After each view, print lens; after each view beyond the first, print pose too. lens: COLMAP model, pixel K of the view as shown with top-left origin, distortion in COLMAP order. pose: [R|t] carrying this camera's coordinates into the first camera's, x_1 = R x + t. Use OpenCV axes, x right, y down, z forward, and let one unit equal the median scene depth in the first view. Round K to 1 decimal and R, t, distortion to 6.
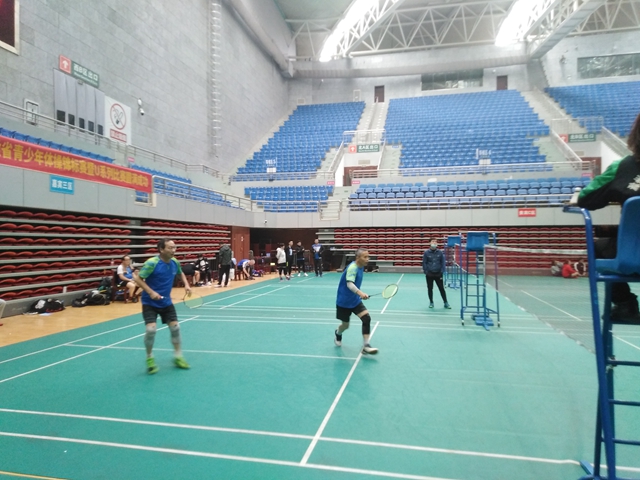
lens RADIAL K [[459.8, 0, 320.0], [0, 459.8, 240.0], [0, 0, 1]] dist [0.116860, -0.157872]
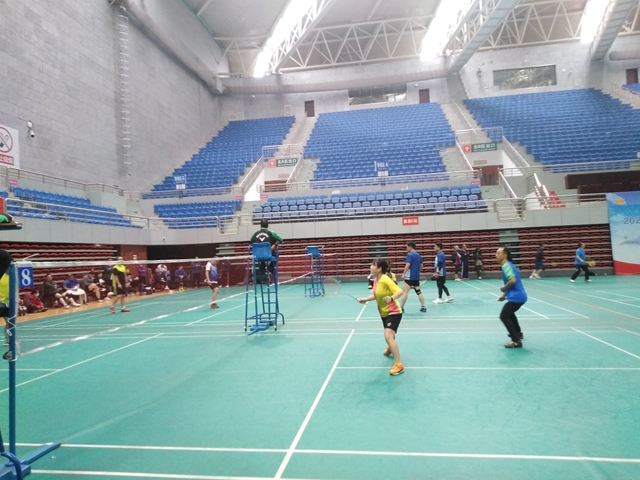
lens RADIAL K [[462.8, 0, 320.0], [0, 462.8, 240.0], [0, 0, 1]] dist [0.113801, -0.161556]
pose [[0.997370, -0.039483, 0.060777, 0.118270], [0.041128, 0.998814, -0.026062, 0.002292], [-0.059675, 0.028493, 0.997811, -0.022779]]
